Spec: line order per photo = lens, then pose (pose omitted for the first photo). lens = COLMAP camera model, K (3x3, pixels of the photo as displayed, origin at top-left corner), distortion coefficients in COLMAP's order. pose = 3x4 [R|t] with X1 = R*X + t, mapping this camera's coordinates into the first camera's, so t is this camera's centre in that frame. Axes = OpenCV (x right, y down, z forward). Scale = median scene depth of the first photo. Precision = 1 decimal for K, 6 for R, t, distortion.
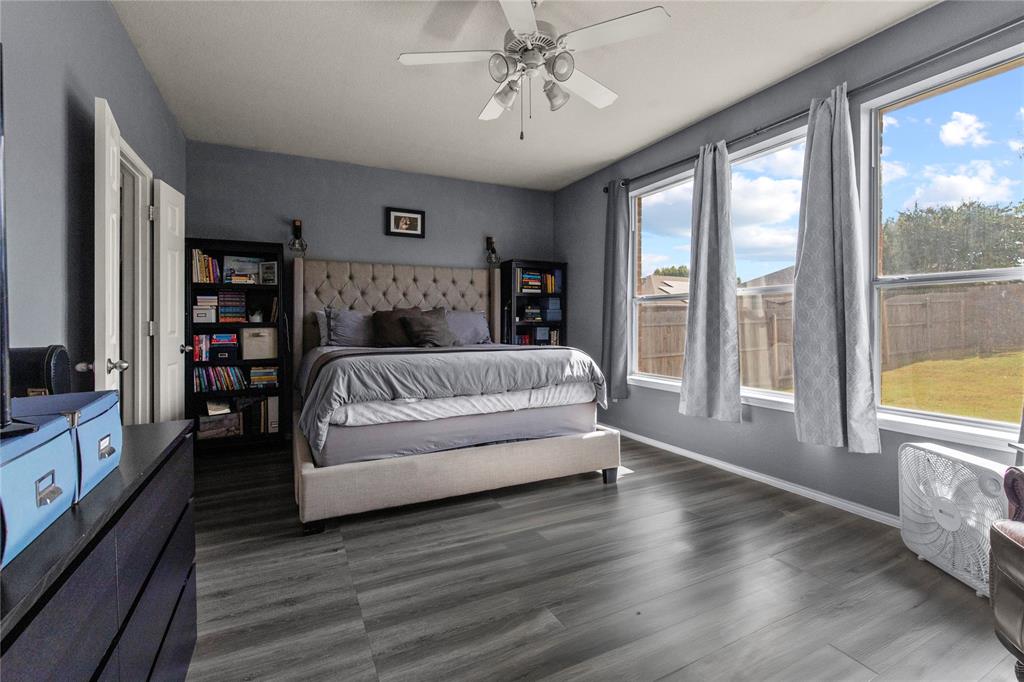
lens RADIAL K [[451.2, 0, 514.3], [0, 451.2, 328.8], [0, 0, 1]] dist [-0.000243, 0.000048]
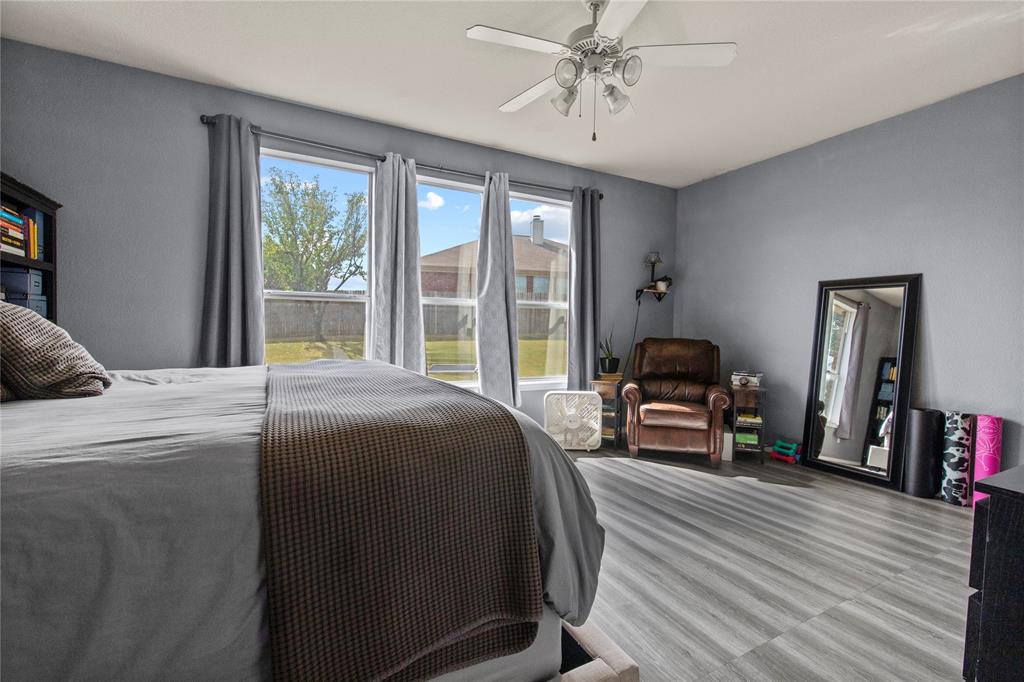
lens RADIAL K [[446.5, 0, 512.0], [0, 446.5, 341.0], [0, 0, 1]] dist [0.000575, 0.000145]
pose [[-0.020994, -0.027838, 0.999392, -0.954092], [0.003406, 0.999604, 0.027915, -0.012782], [-0.999774, 0.003990, -0.020891, 1.192254]]
